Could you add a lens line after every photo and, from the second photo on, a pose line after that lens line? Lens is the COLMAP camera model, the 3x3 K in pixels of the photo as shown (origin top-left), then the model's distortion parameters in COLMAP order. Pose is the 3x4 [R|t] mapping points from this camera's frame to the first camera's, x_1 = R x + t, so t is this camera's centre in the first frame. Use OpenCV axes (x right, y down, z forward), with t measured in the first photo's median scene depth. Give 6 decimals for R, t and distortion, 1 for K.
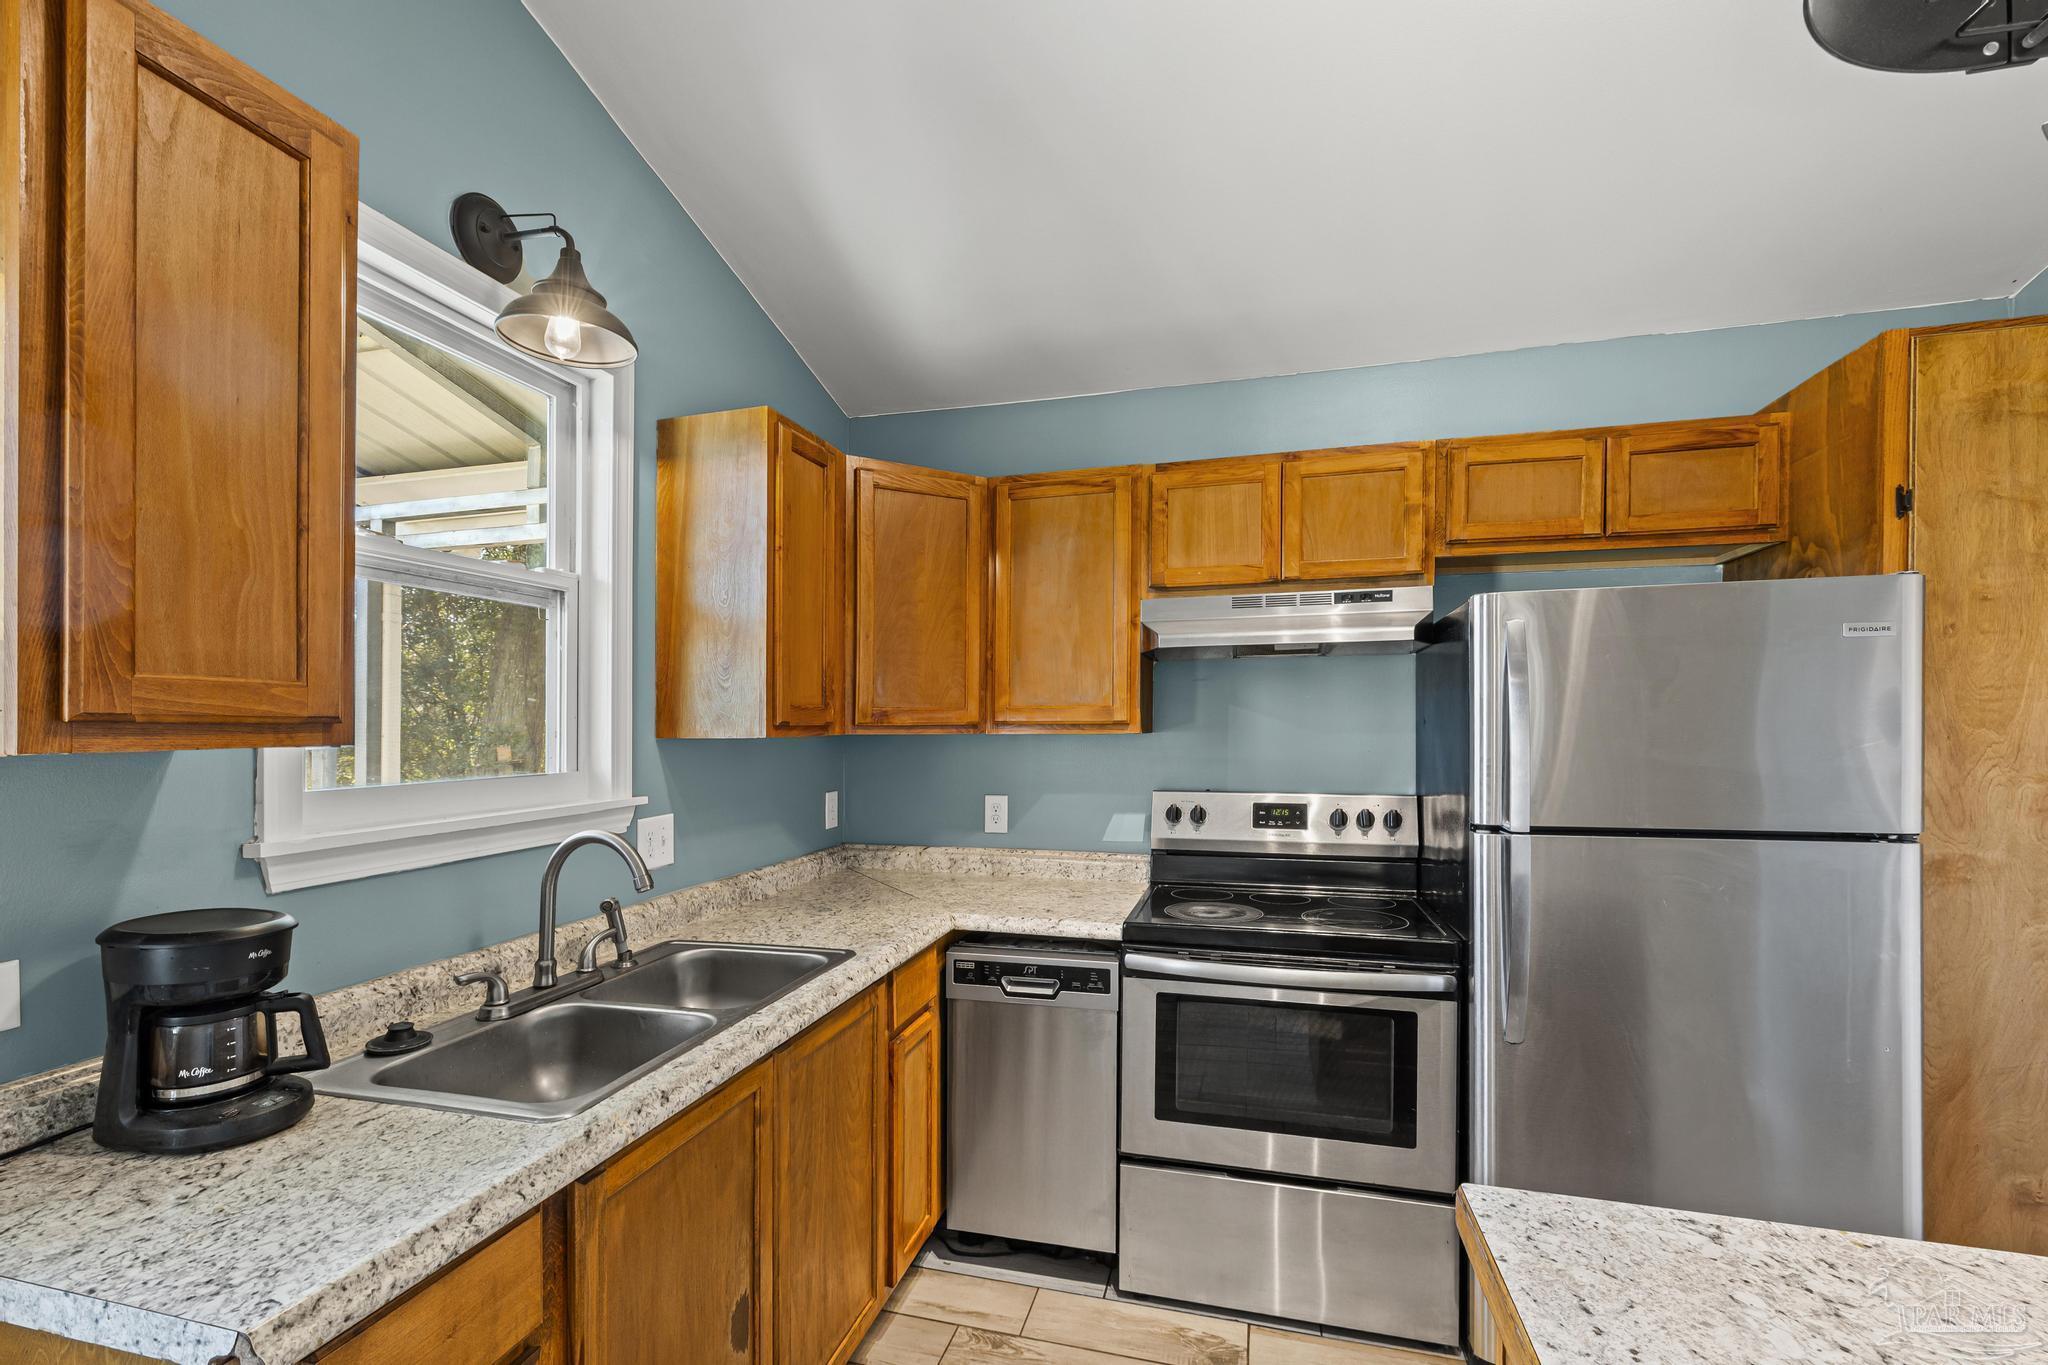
lens RADIAL K [[867.0, 0, 1019.3], [0, 867.0, 719.6], [0, 0, 1]] dist [0.004965, -0.001192]
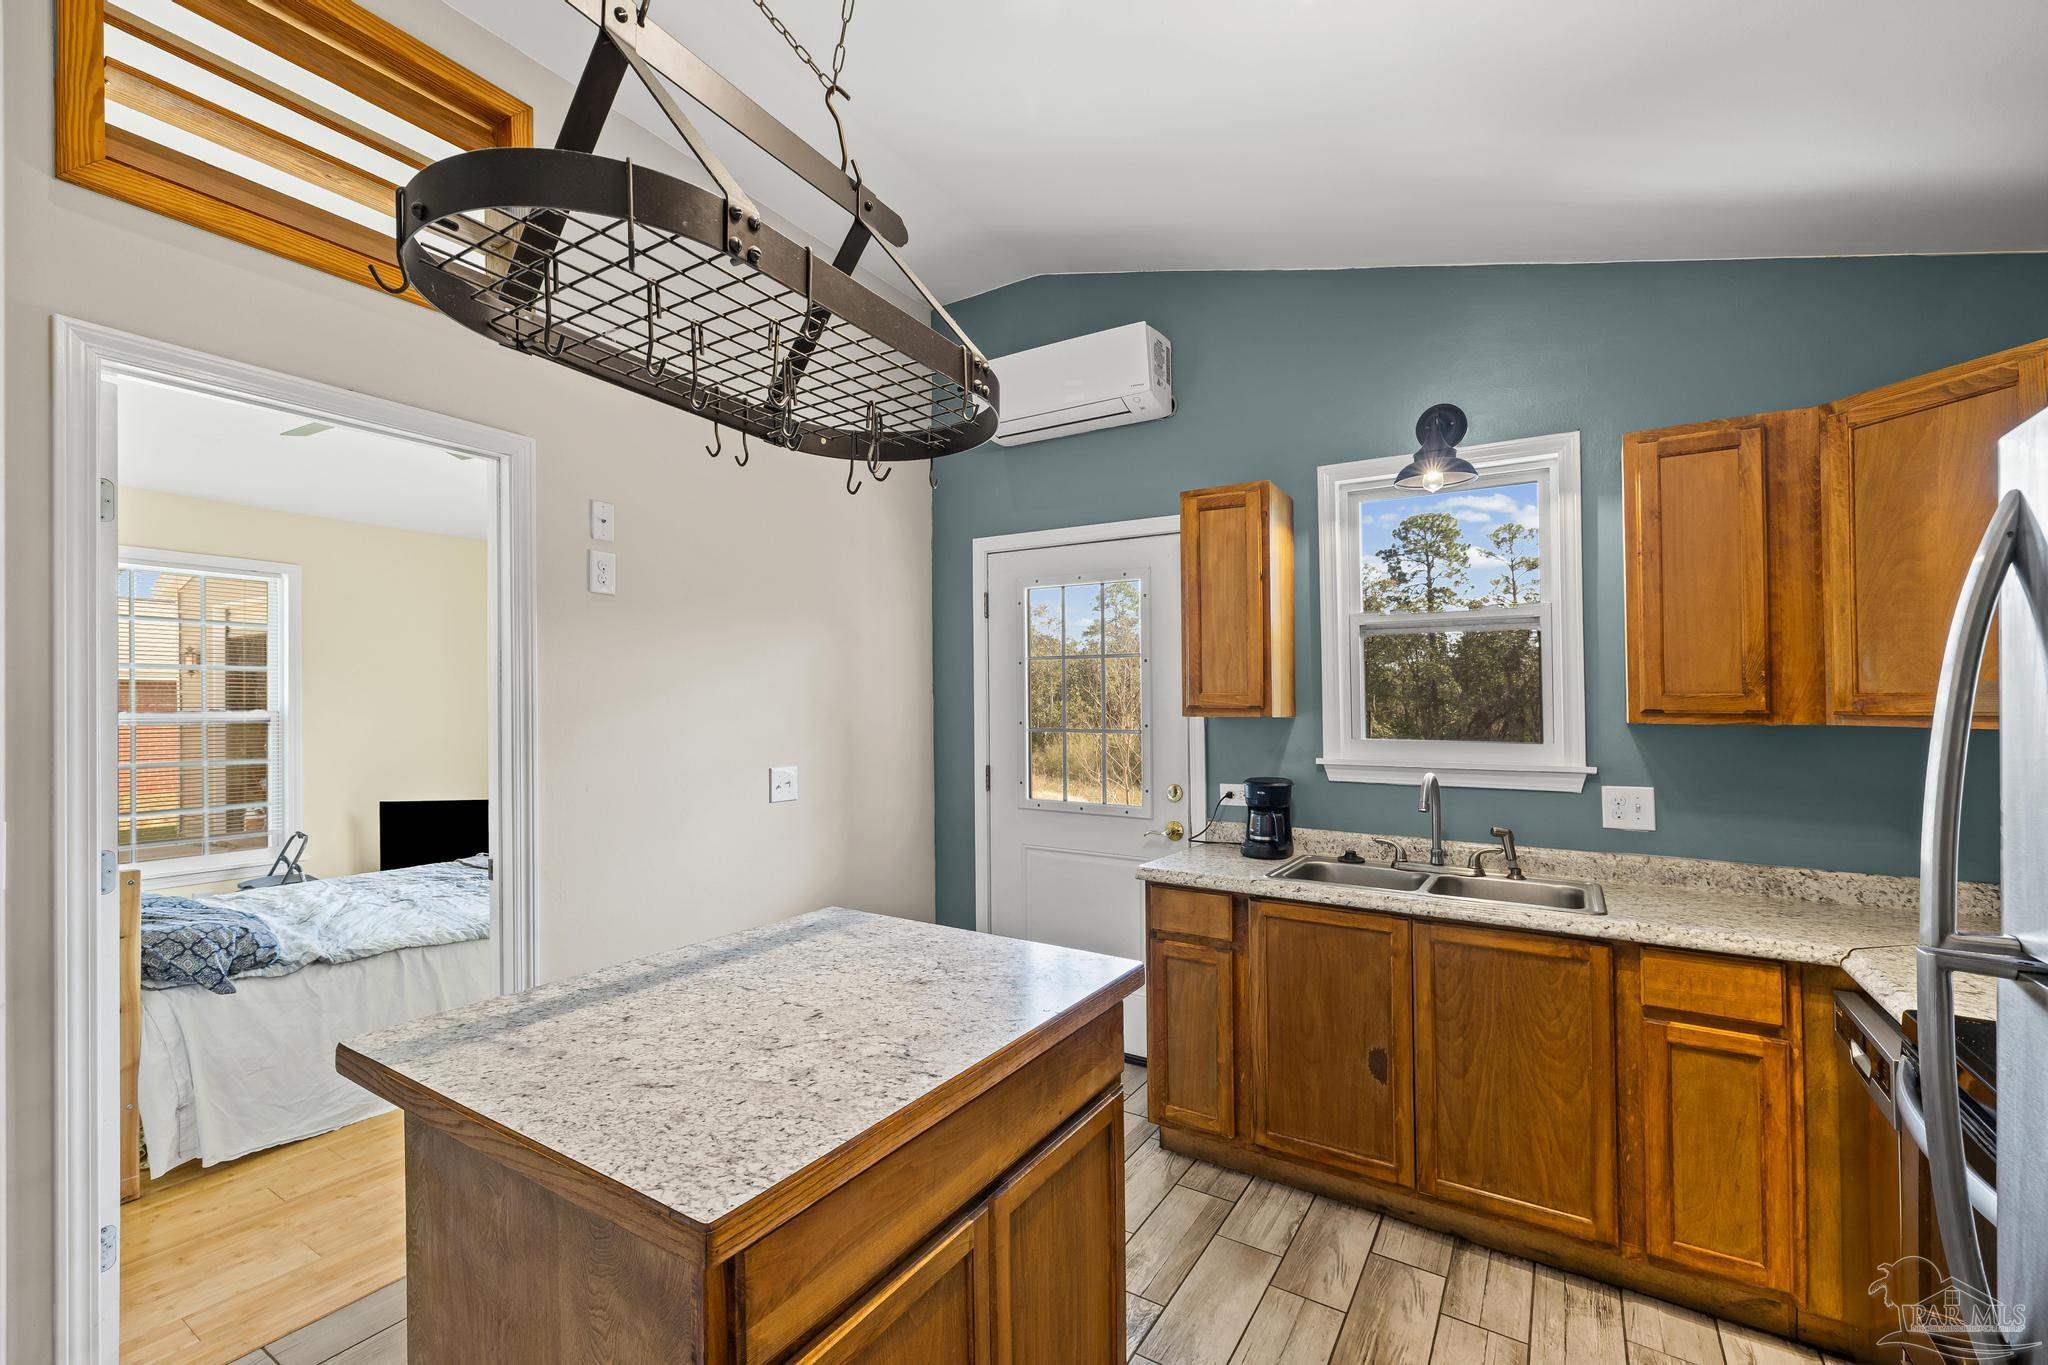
lens RADIAL K [[867.0, 0, 1019.2], [0, 867.0, 707.4], [0, 0, 1]] dist [0.004965, -0.001192]
pose [[-0.296774, 0.005442, -0.954932, 1.058322], [0.001199, 0.999985, 0.005326, -0.007067], [0.954947, 0.000436, -0.296776, 0.584759]]
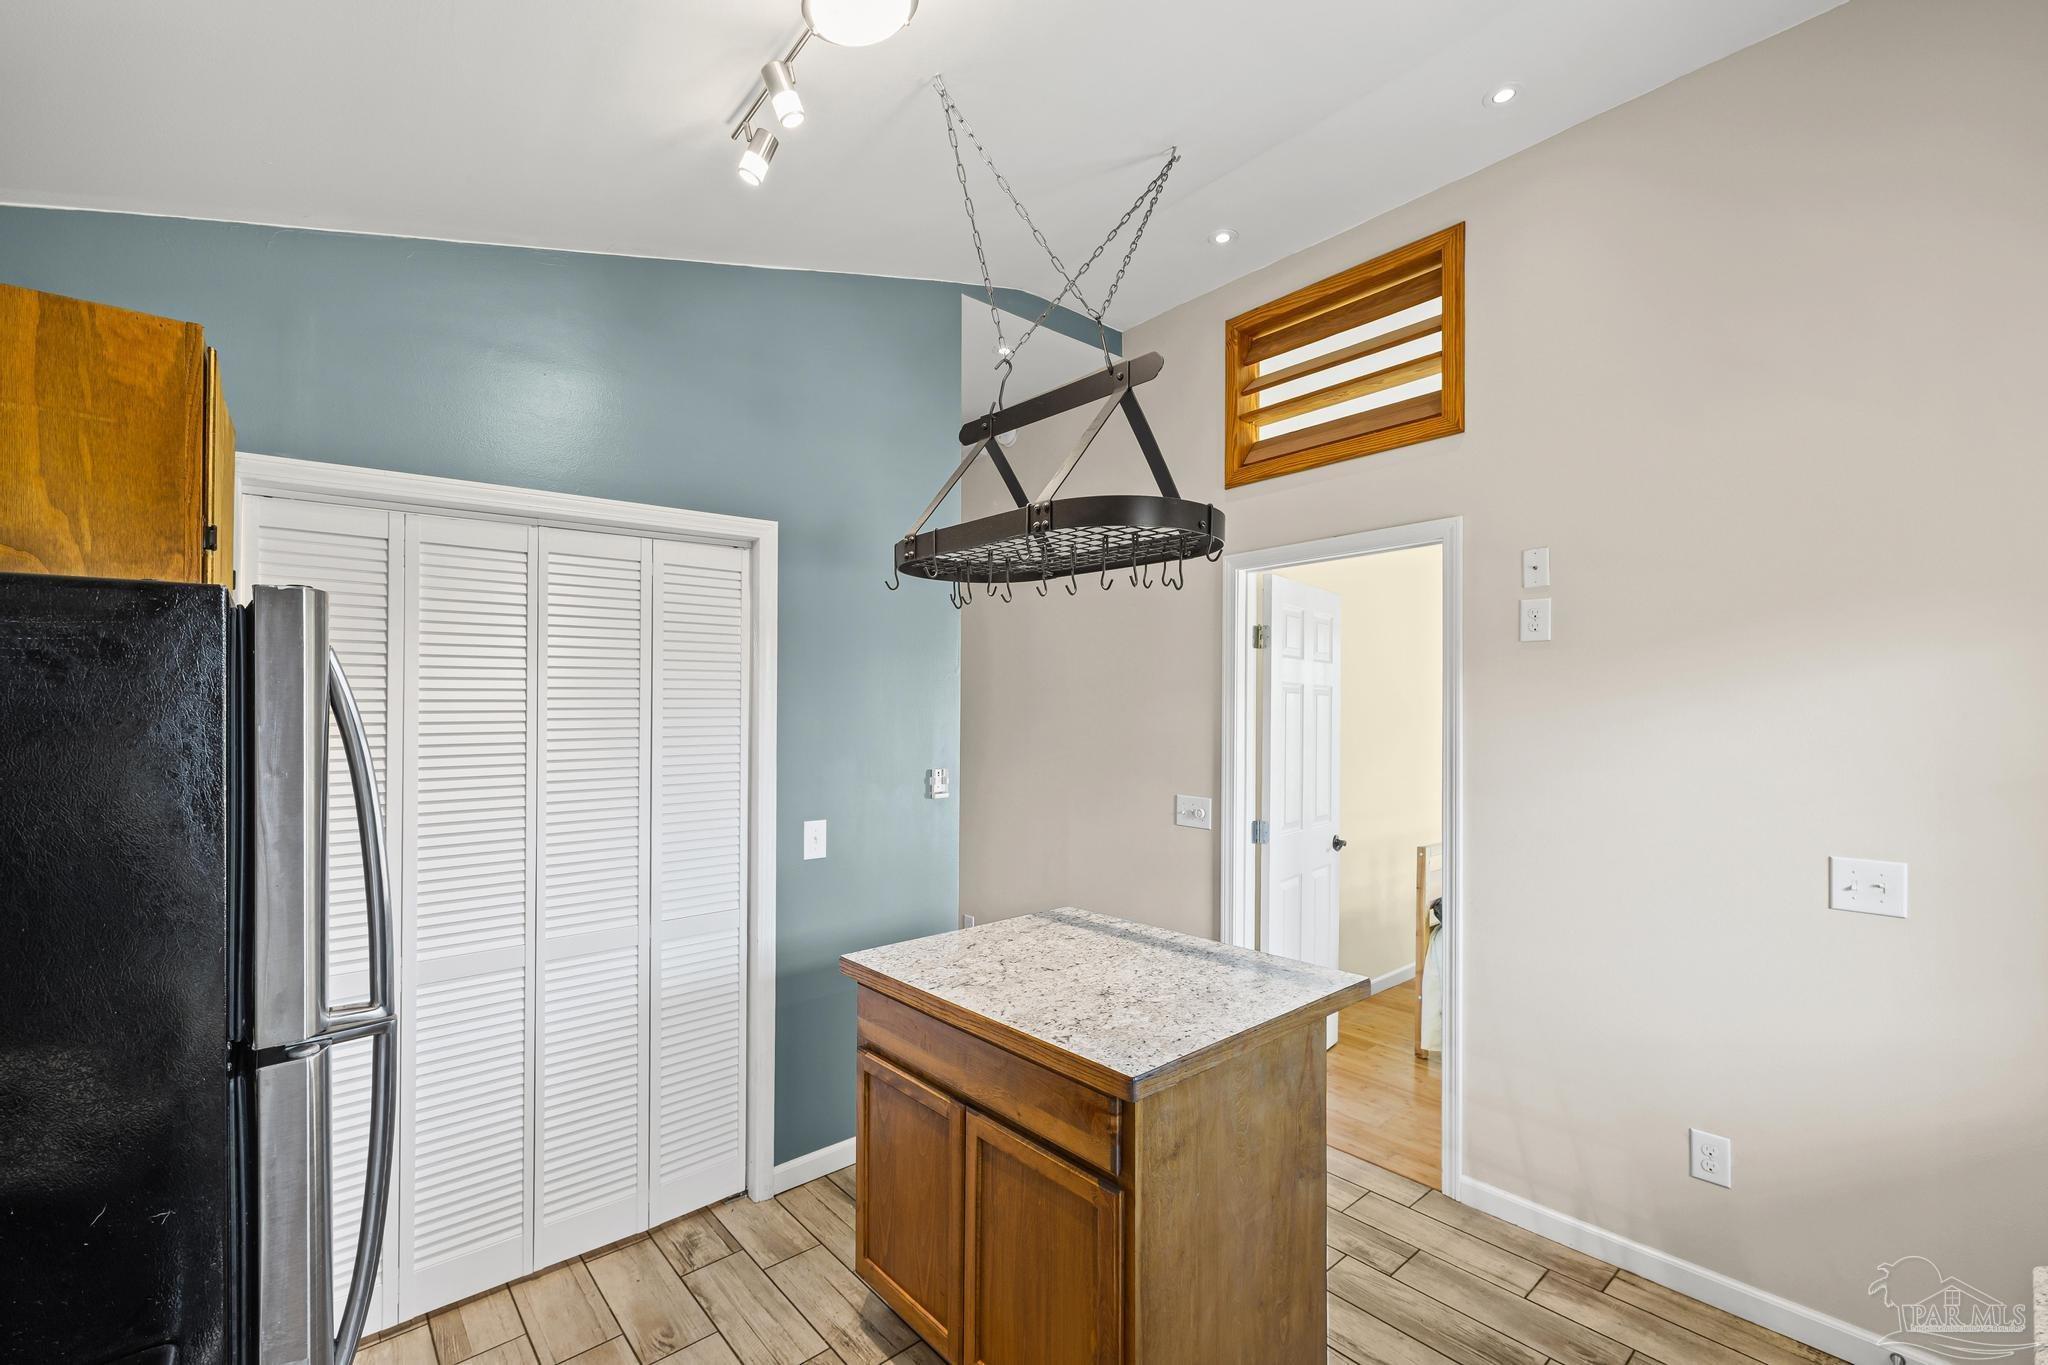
lens RADIAL K [[867.0, 0, 1014.3], [0, 867.0, 719.1], [0, 0, 1]] dist [0.004965, -0.001192]
pose [[-0.824835, 0.005781, 0.565345, -0.103400], [0.007305, 0.999973, 0.000432, -0.062490], [-0.565327, 0.004486, -0.824855, 1.111801]]
